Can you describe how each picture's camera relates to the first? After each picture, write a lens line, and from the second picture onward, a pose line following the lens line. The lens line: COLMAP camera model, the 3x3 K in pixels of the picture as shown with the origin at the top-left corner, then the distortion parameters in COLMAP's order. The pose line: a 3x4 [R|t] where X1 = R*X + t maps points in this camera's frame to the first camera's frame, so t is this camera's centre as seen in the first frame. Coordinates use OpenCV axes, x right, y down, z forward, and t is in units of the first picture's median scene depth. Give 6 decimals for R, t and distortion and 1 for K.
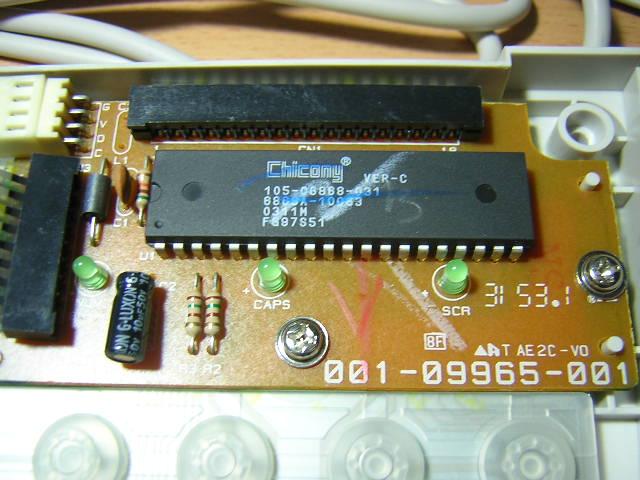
lens RADIAL K [[670.0, 0, 320.0], [0, 670.0, 240.0], [0, 0, 1]] dist [0.073486, 0.000499]
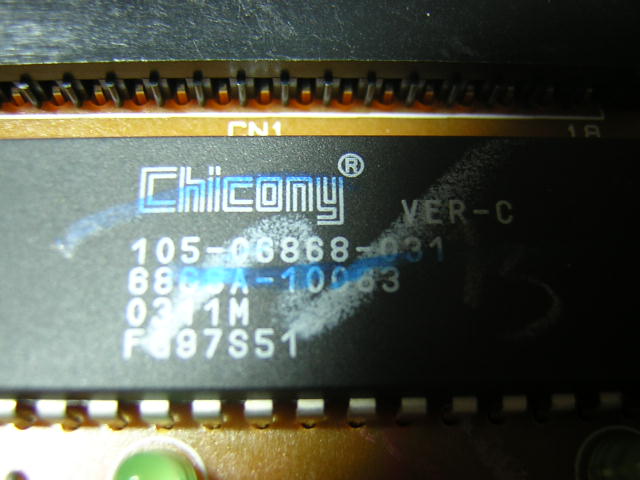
lens RADIAL K [[670.9, 0, 320.0], [0, 670.9, 240.0], [0, 0, 1]] dist [-0.085460, -0.010622]
pose [[0.997437, -0.016444, 0.069630, -0.005793], [0.011996, 0.997889, 0.063818, -0.101442], [-0.070533, -0.062819, 0.995529, 0.634621]]
